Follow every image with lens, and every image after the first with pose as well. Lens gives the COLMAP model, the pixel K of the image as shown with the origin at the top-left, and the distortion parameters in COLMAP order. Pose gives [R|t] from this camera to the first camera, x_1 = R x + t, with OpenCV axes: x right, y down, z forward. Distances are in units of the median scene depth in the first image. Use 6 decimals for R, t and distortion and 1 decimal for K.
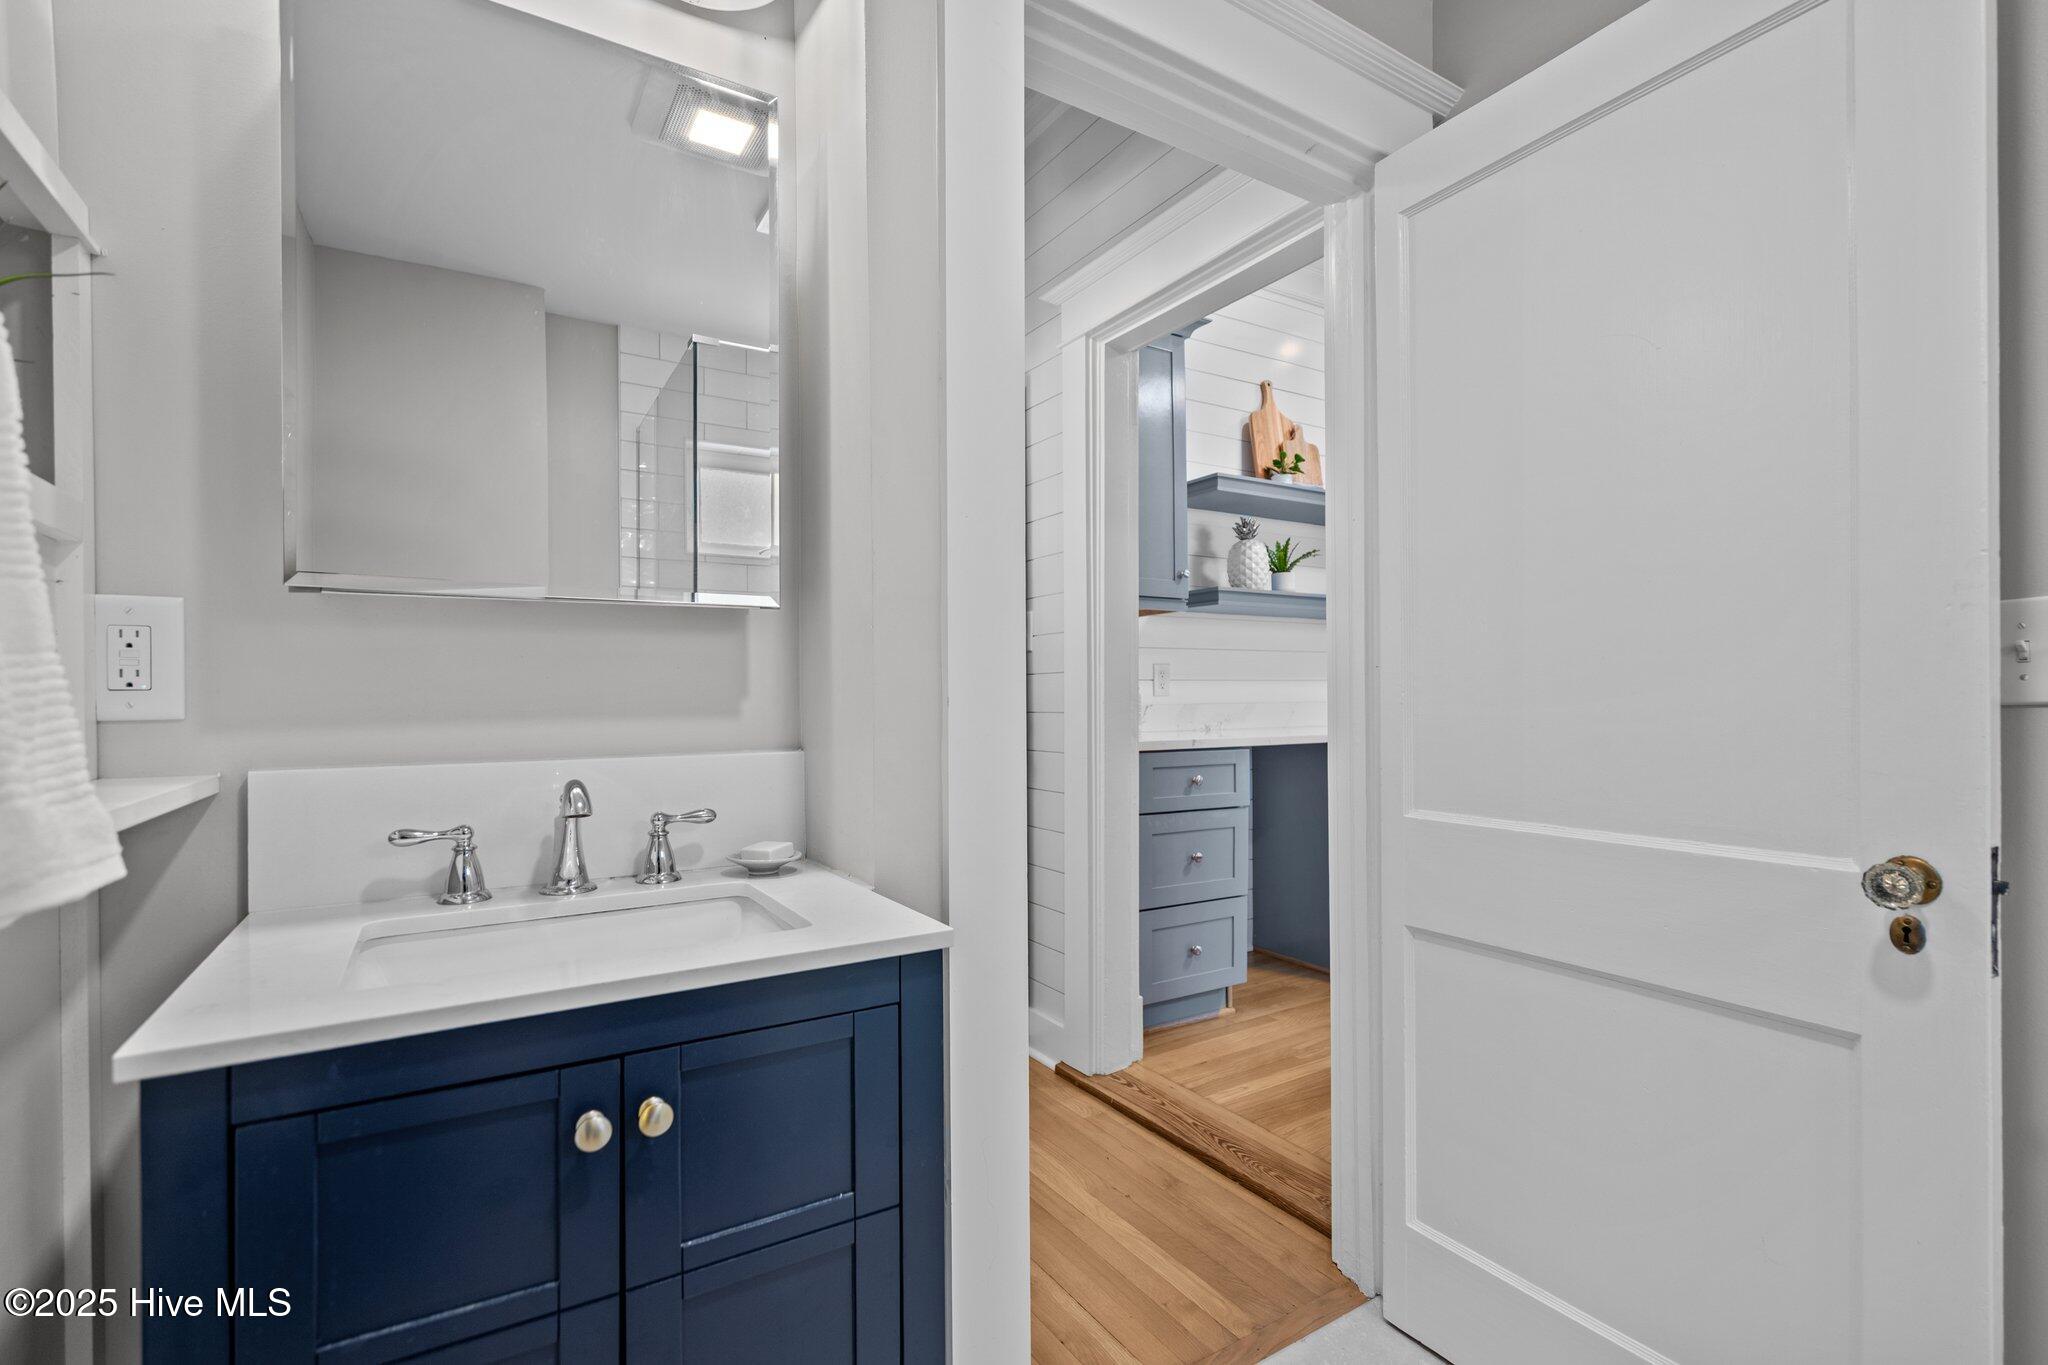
lens RADIAL K [[933.4, 0, 1023.4], [0, 933.4, 694.6], [0, 0, 1]] dist [0.000982, 0.000612]
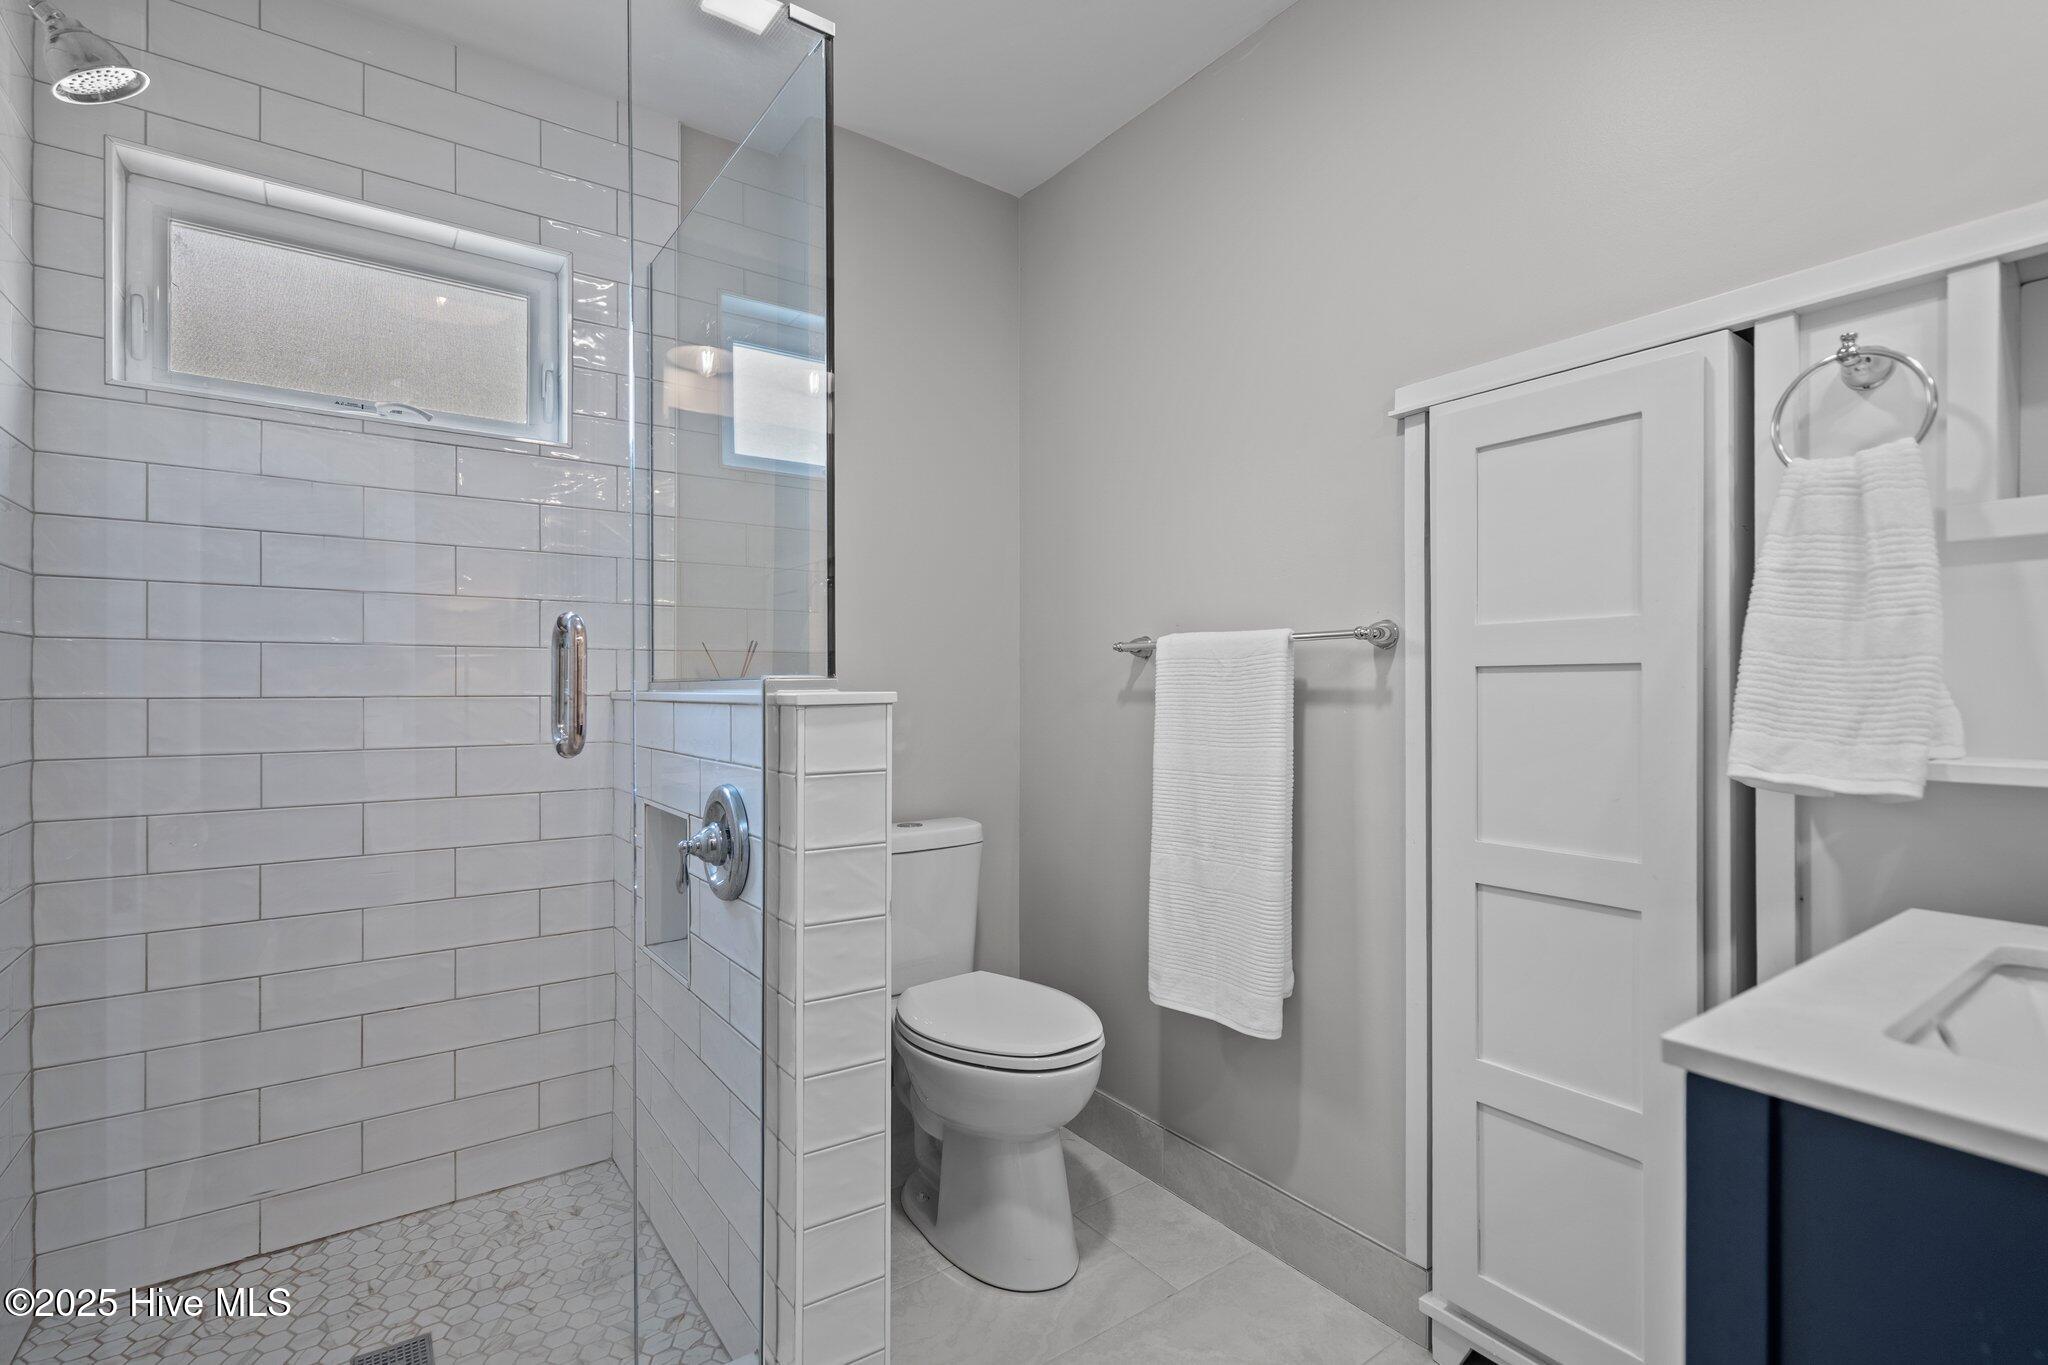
lens RADIAL K [[973.1, 0, 1023.2], [0, 973.1, 686.7], [0, 0, 1]] dist [0.000708, 0.000032]
pose [[-0.998381, 0.008873, -0.056181, 0.375782], [0.008760, 0.999959, 0.002257, -0.004473], [0.056198, 0.001761, -0.998418, 1.516695]]
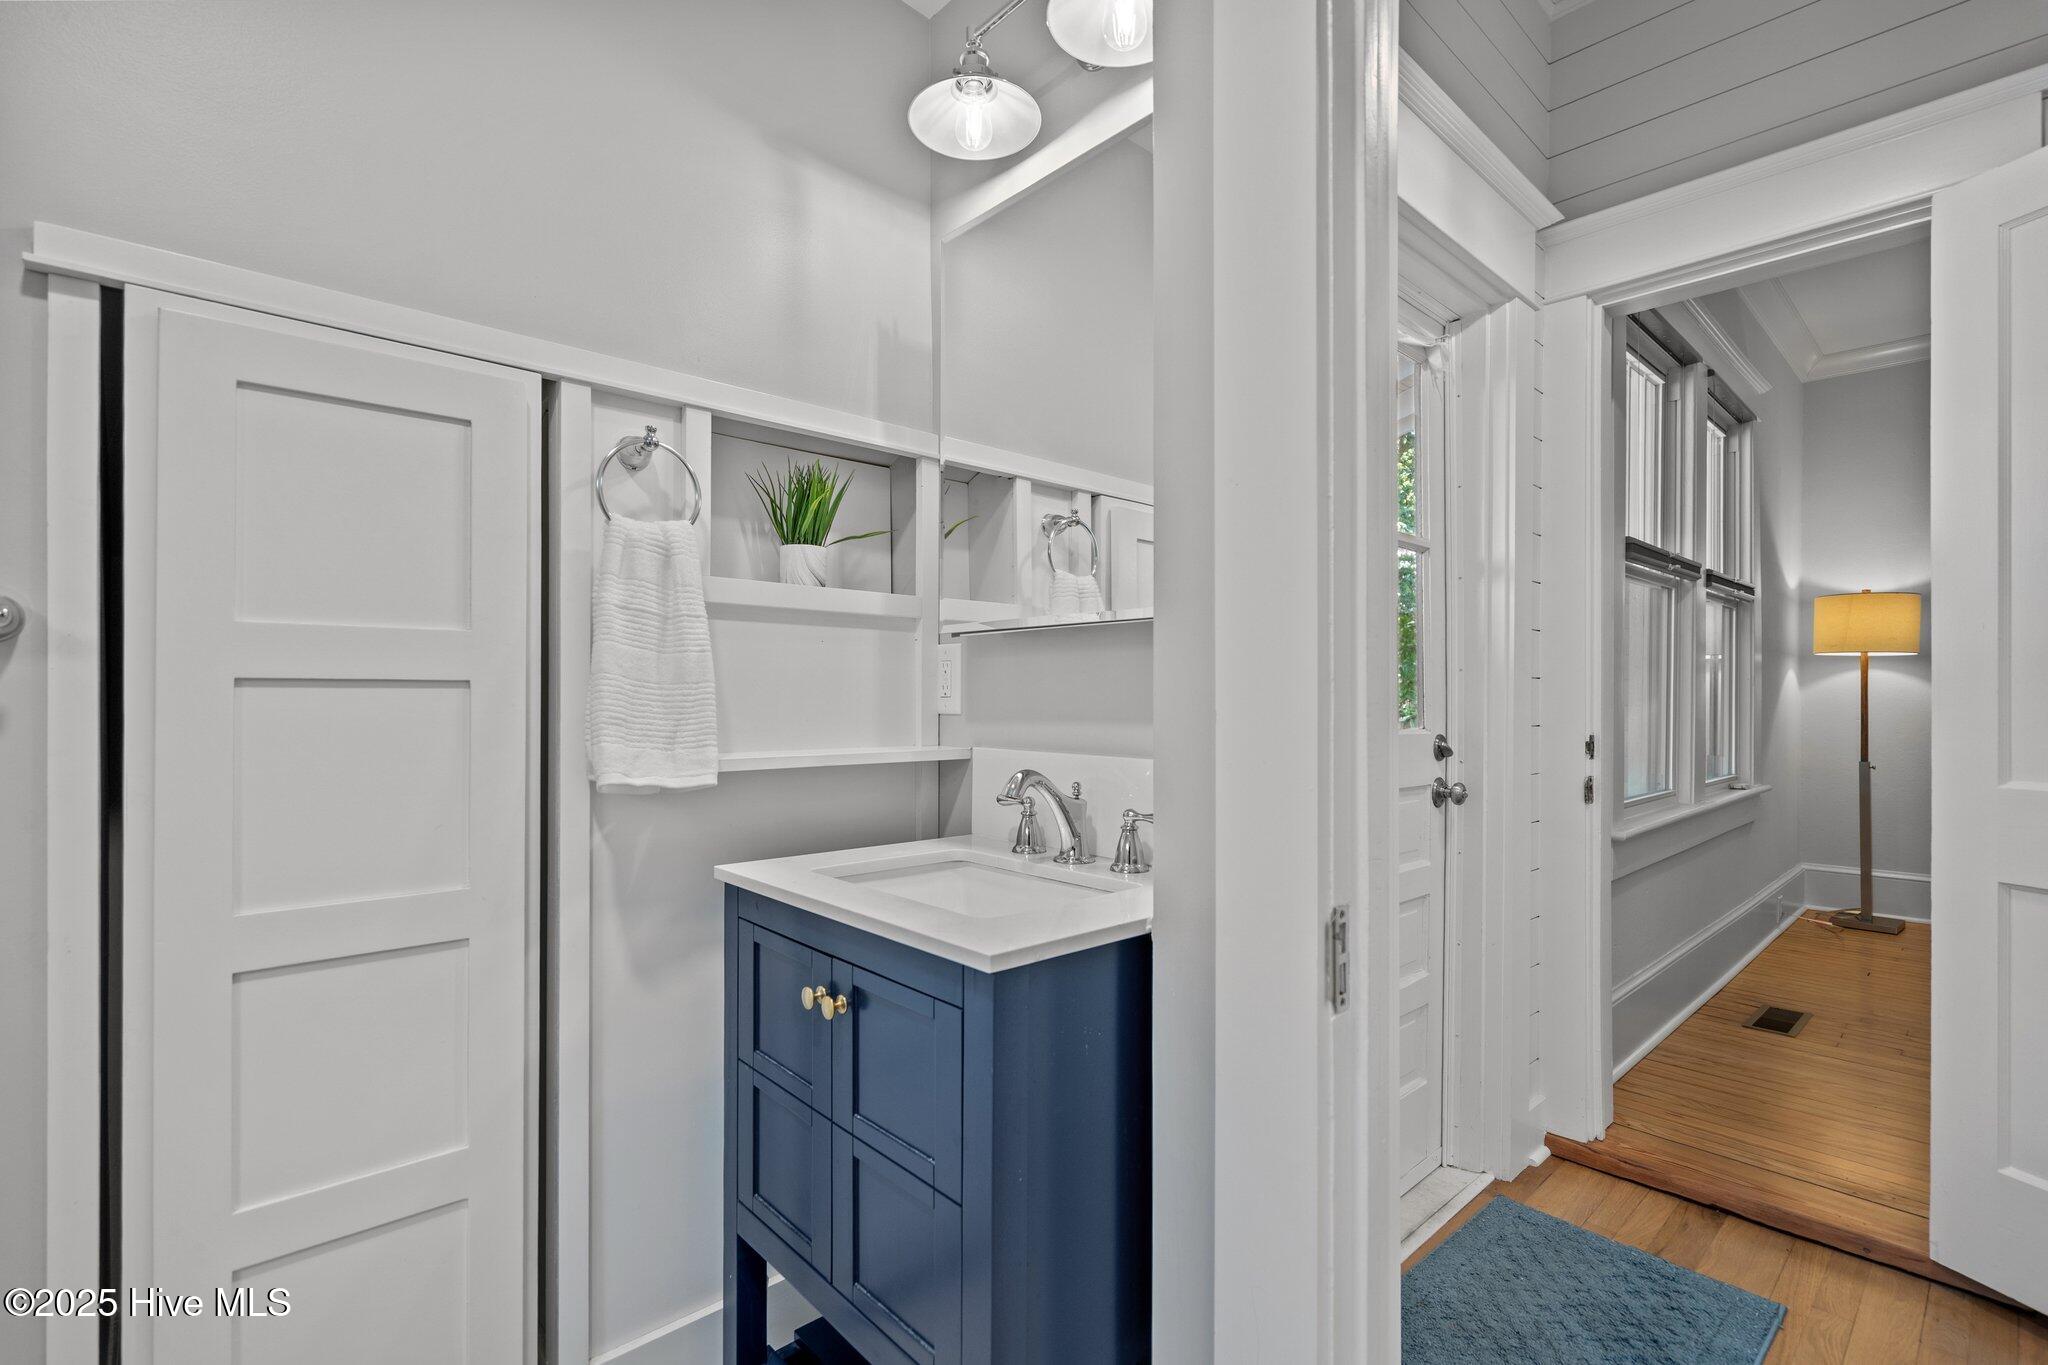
lens RADIAL K [[933.4, 0, 1023.4], [0, 933.4, 694.6], [0, 0, 1]] dist [0.000982, 0.000612]
pose [[0.186363, 0.003939, -0.982473, 0.778679], [-0.005623, 0.999980, 0.002942, -0.015095], [0.982465, 0.004976, 0.186381, 0.770397]]
